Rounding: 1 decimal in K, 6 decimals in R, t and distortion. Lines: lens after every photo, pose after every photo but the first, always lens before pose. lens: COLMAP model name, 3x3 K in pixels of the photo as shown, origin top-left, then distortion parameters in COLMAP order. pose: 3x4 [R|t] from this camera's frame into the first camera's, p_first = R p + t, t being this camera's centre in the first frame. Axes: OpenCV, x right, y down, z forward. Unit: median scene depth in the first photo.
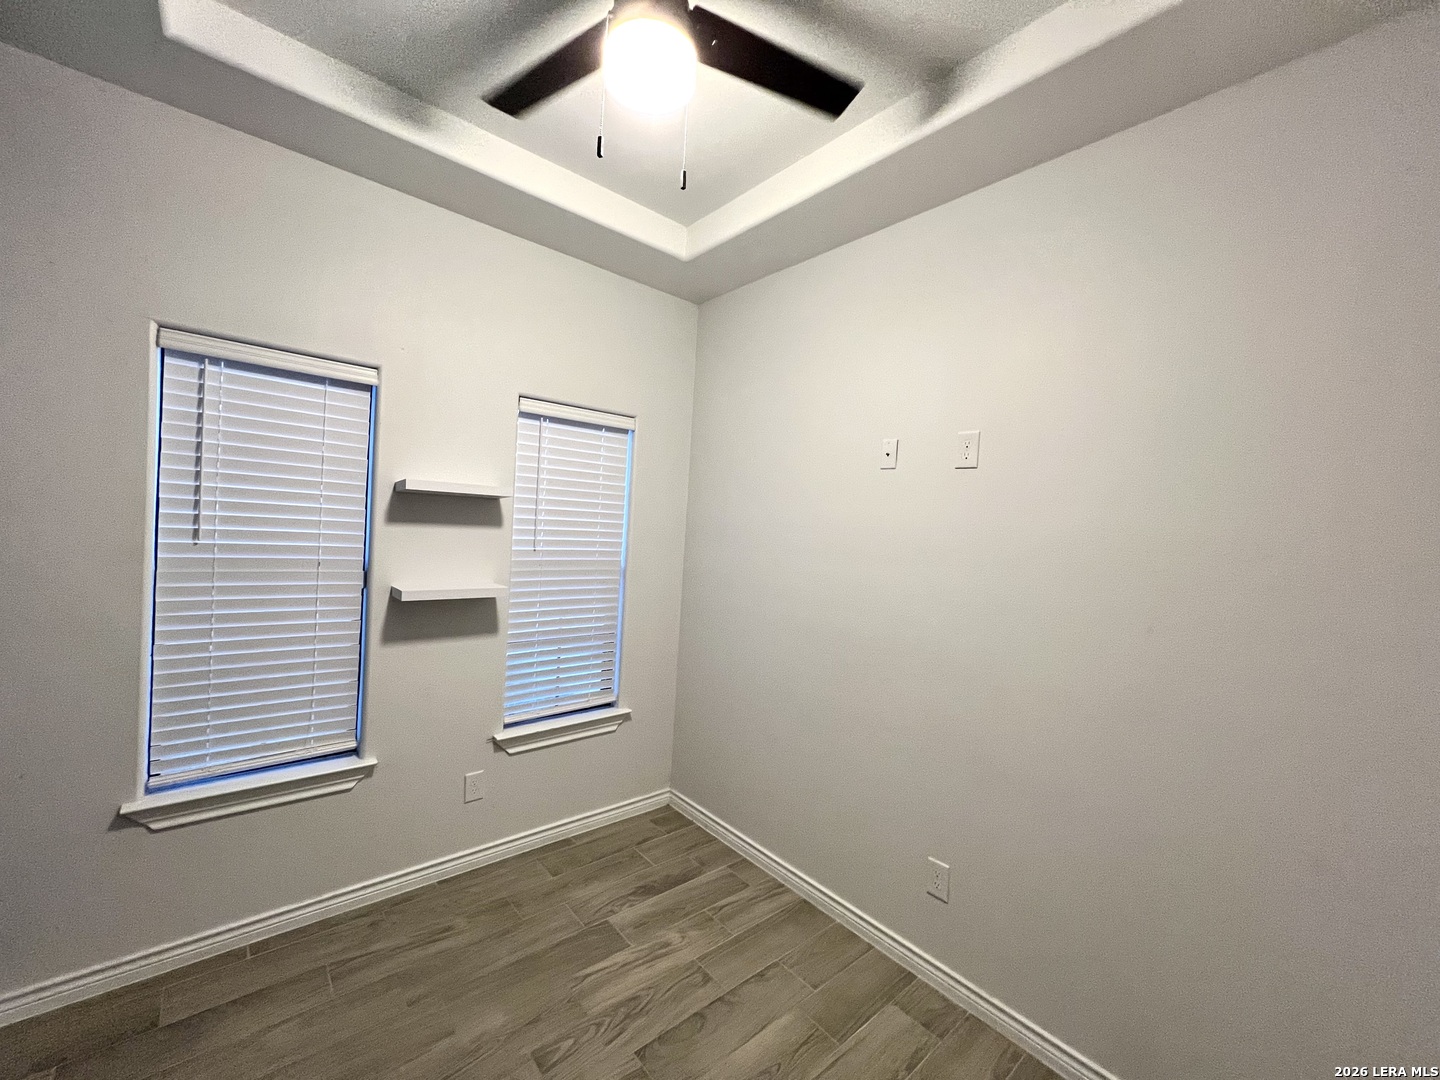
lens RADIAL K [[576.8, 0, 720.0], [0, 576.8, 540.0], [0, 0, 1]] dist [-0.000769, 0.000140]
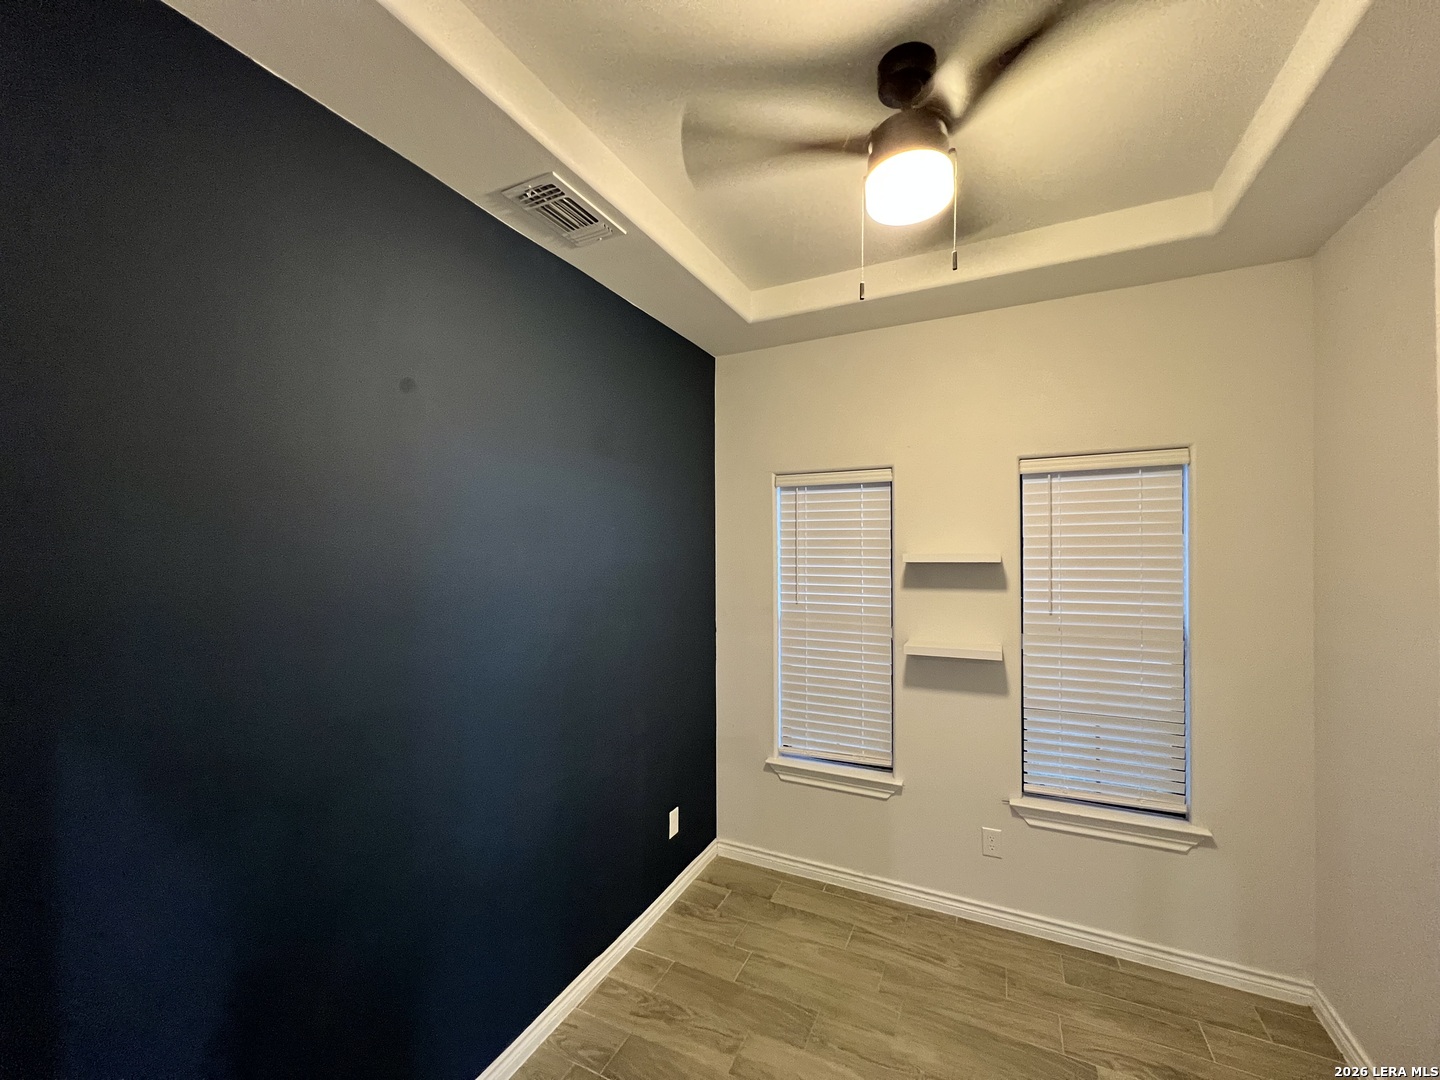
lens RADIAL K [[572.8, 0, 720.0], [0, 572.8, 540.0], [0, 0, 1]] dist [0.000347, 0.000351]
pose [[0.392282, -0.072560, -0.916979, 0.408829], [0.005904, 0.997062, -0.076371, -0.042328], [0.919826, 0.024545, 0.391558, 0.154372]]
